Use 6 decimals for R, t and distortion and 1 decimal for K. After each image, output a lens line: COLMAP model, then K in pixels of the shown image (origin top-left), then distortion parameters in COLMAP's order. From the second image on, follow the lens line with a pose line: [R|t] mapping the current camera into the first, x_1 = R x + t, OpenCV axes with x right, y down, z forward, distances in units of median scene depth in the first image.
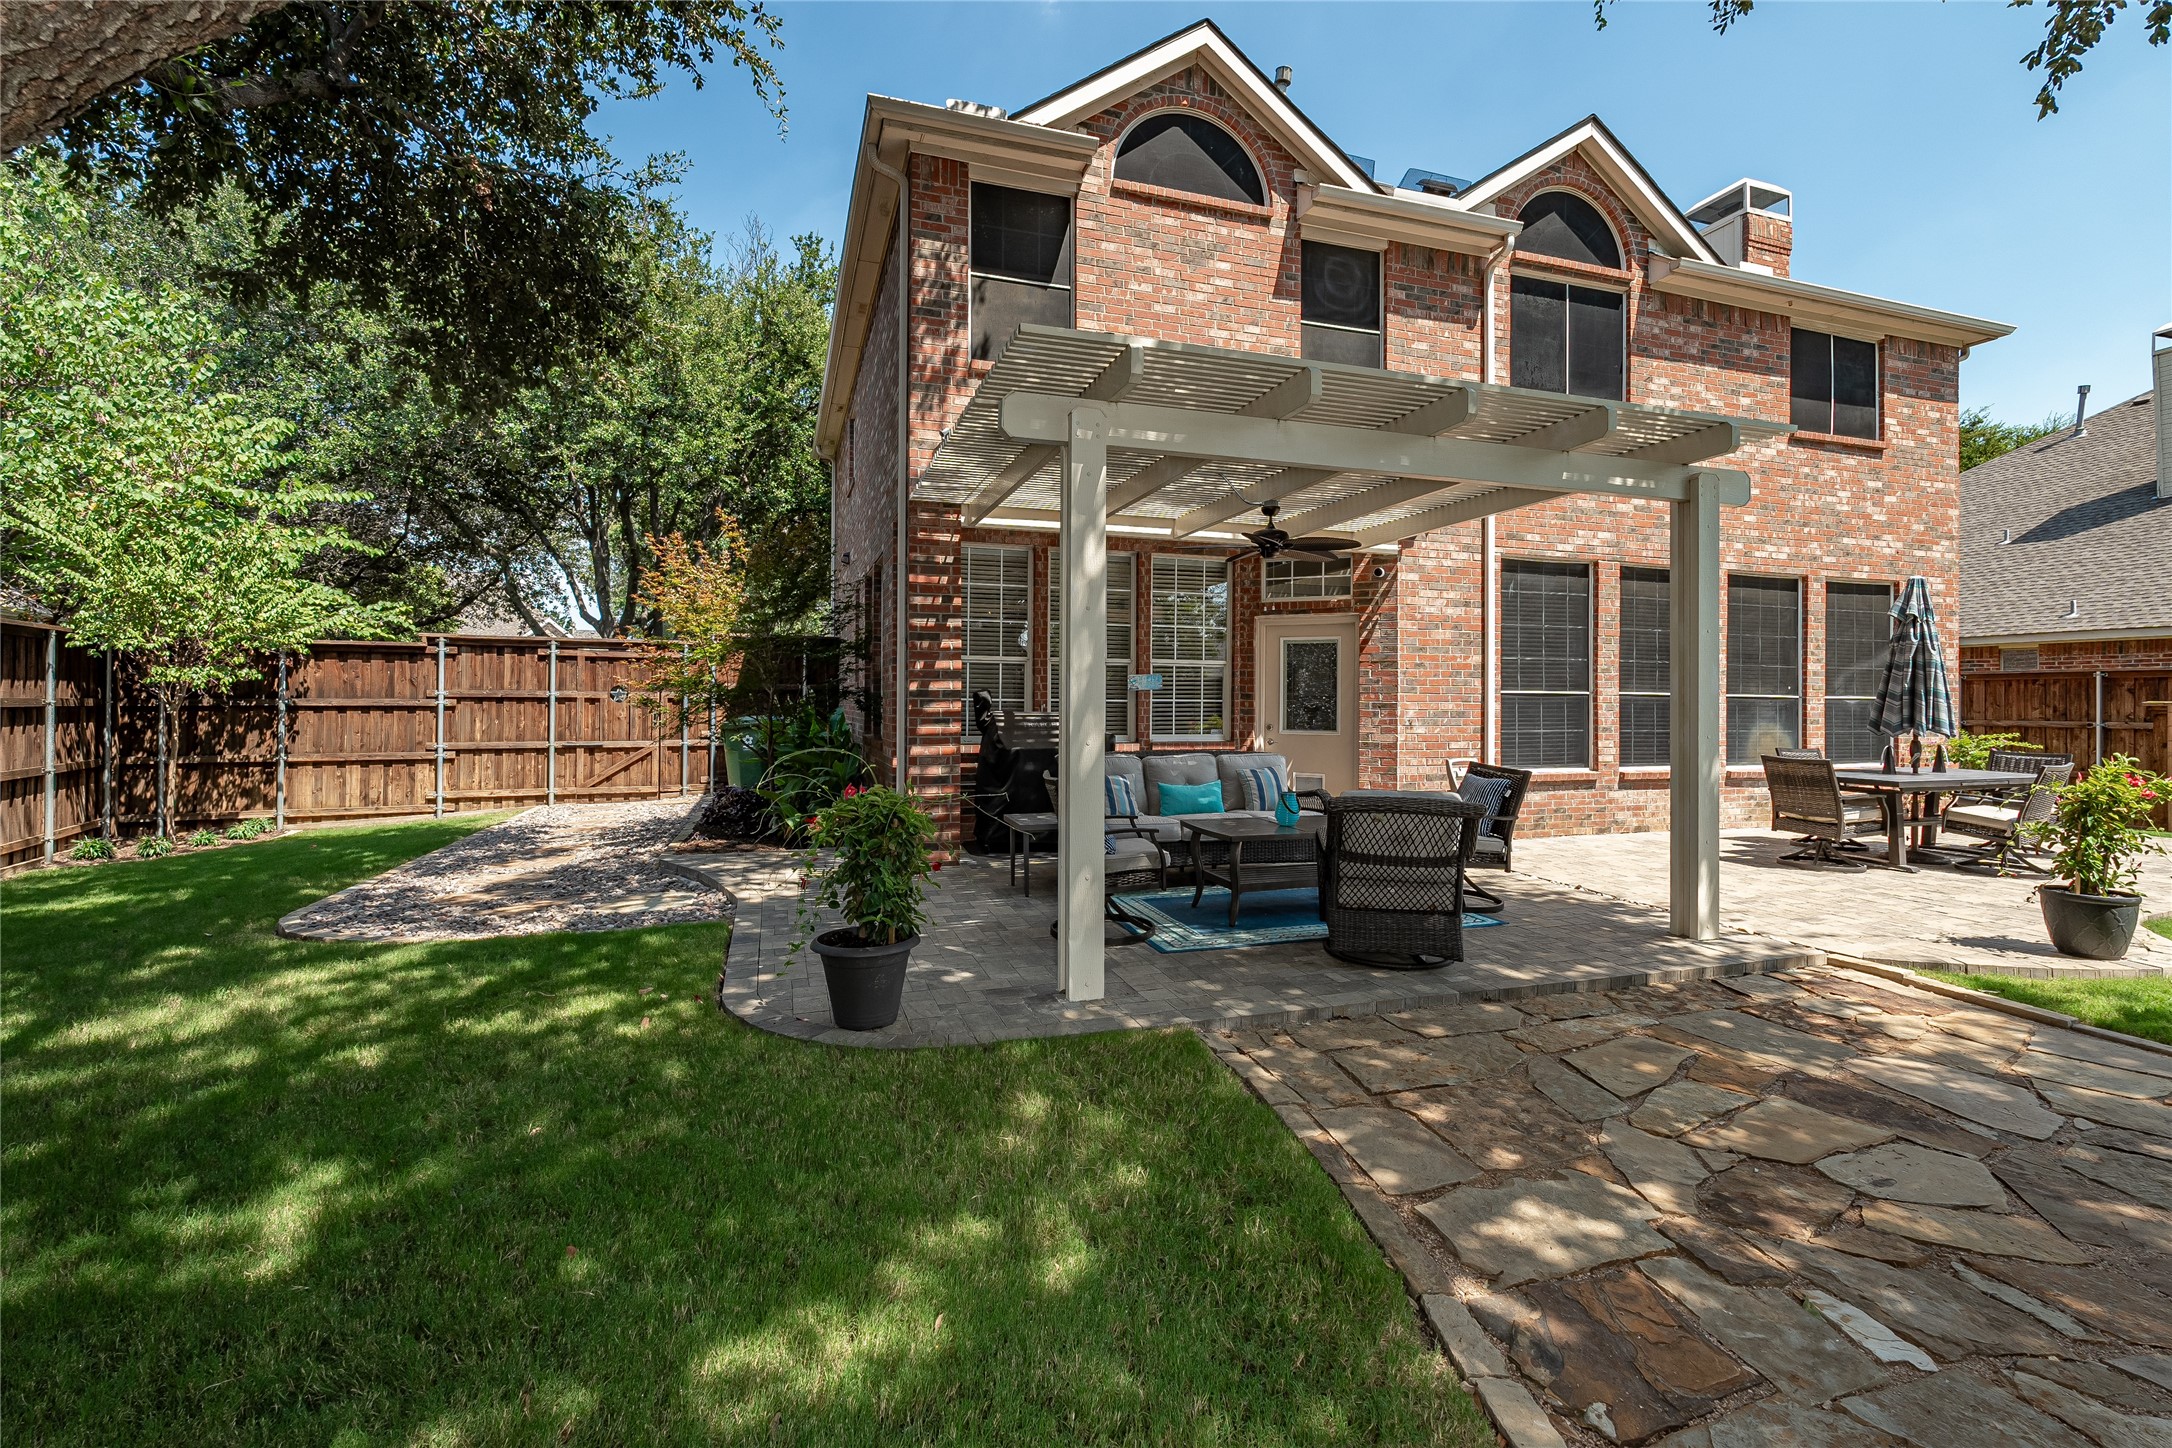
lens RADIAL K [[948.9, 0, 1082.0], [0, 948.9, 709.5], [0, 0, 1]] dist [-0.005313, -0.000658]
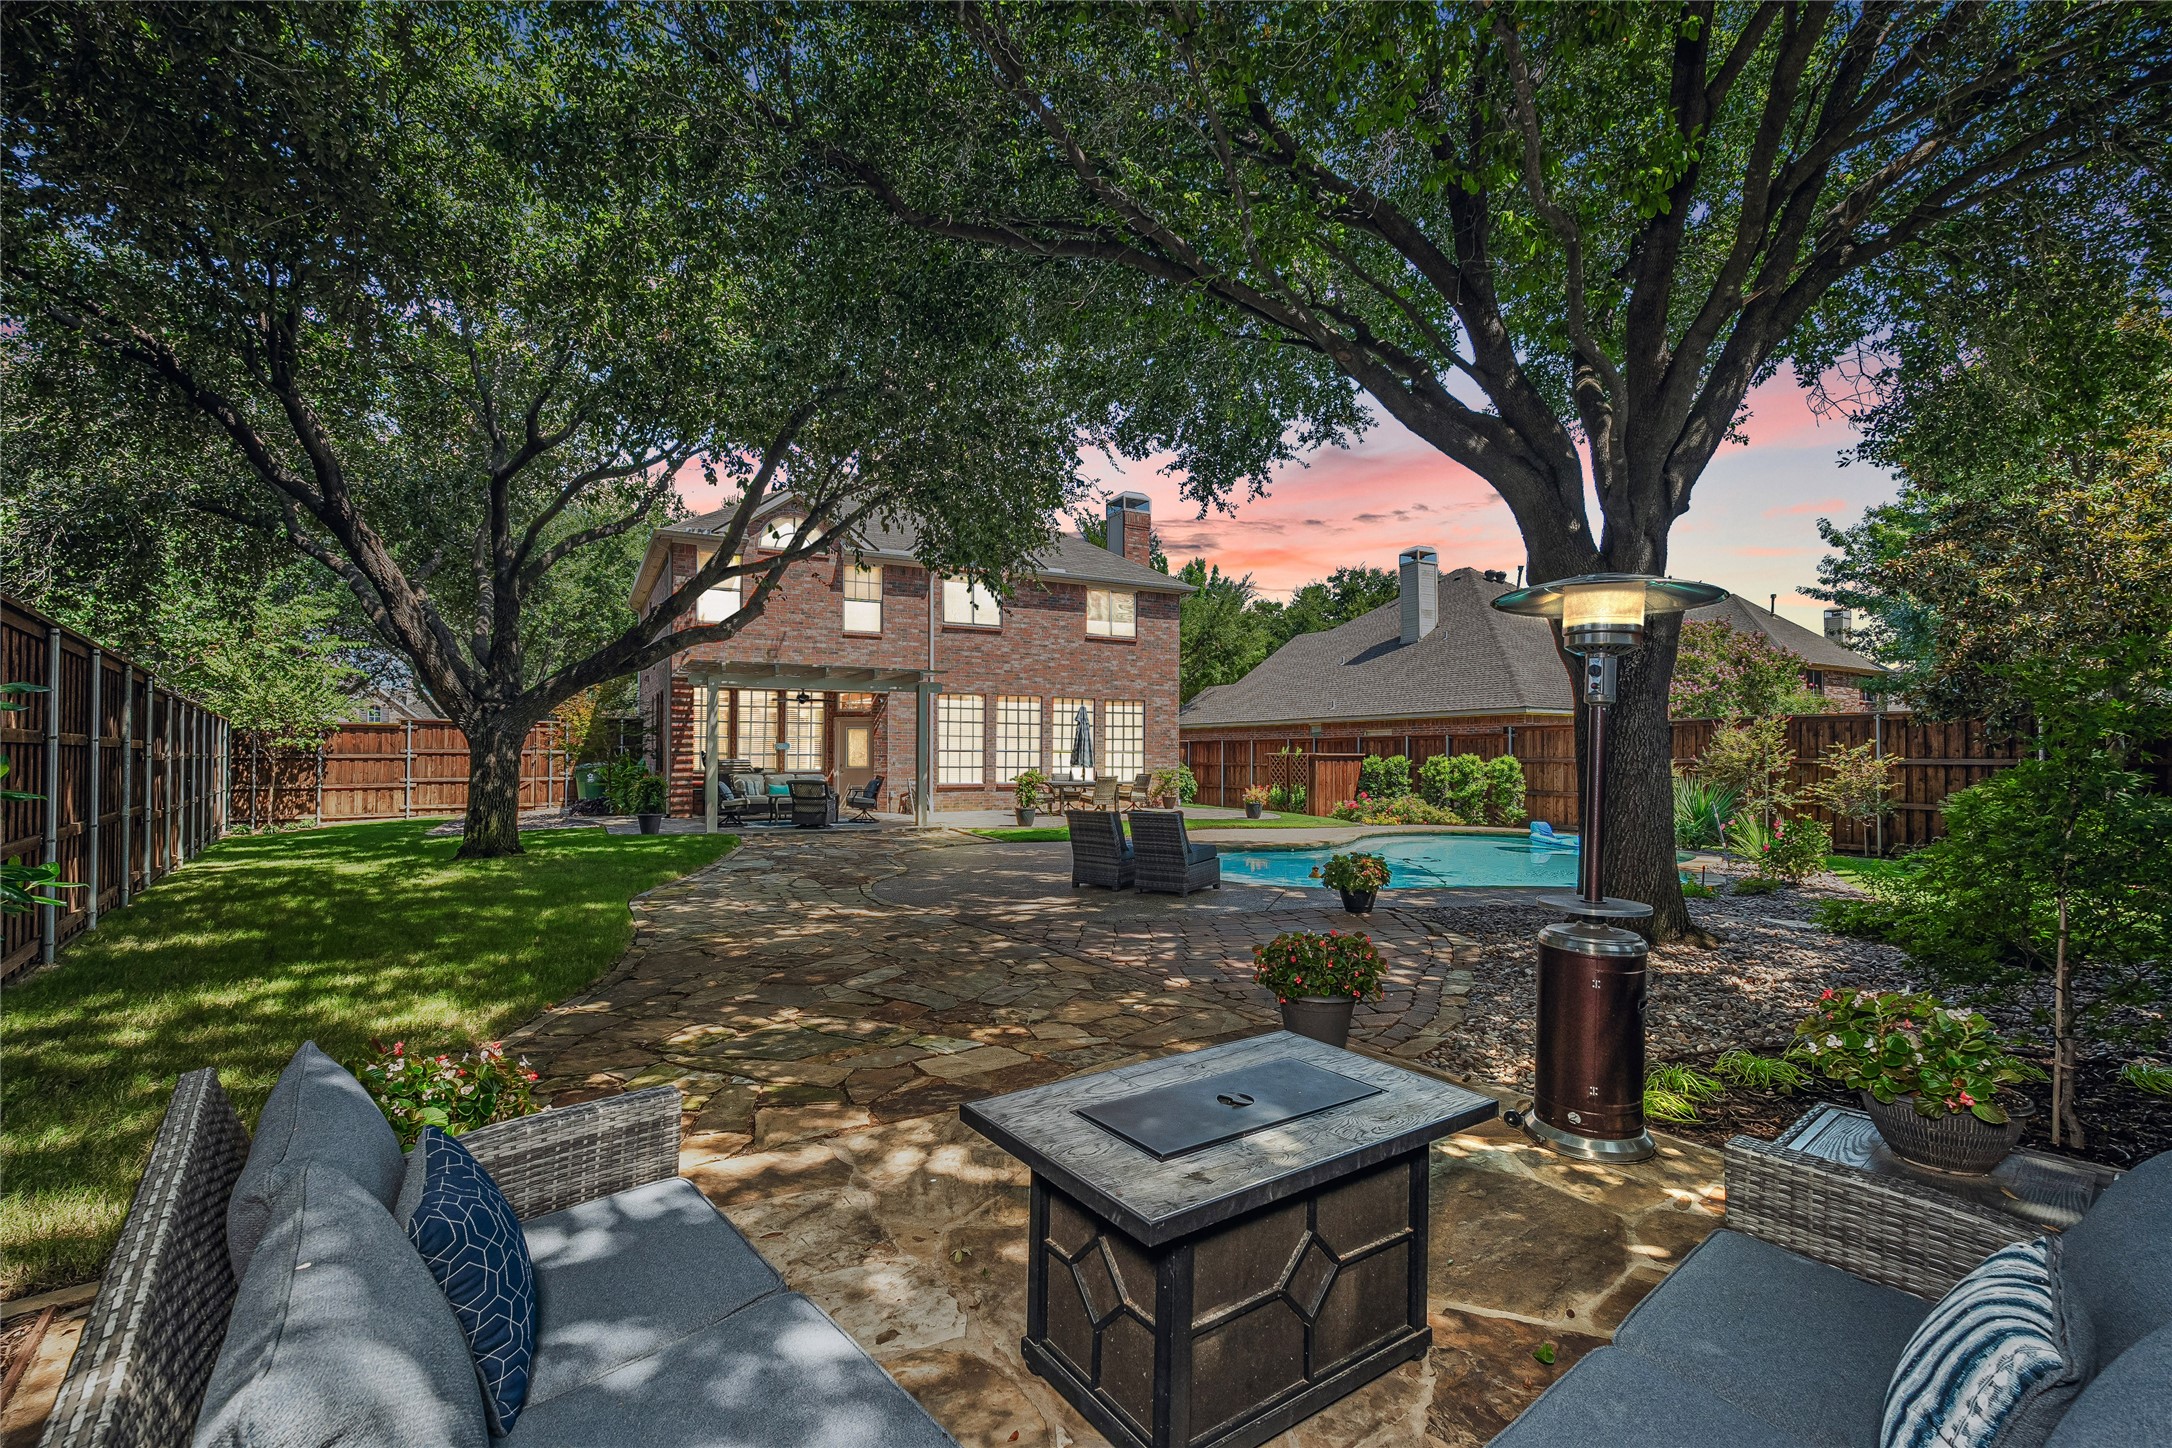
lens RADIAL K [[948.9, 0, 1082.2], [0, 948.9, 736.3], [0, 0, 1]] dist [-0.005313, -0.000658]
pose [[0.982664, 0.000908, 0.185395, 0.267324], [0.003828, 0.999676, -0.025183, 0.004981], [-0.185358, 0.025456, 0.982341, -1.067161]]
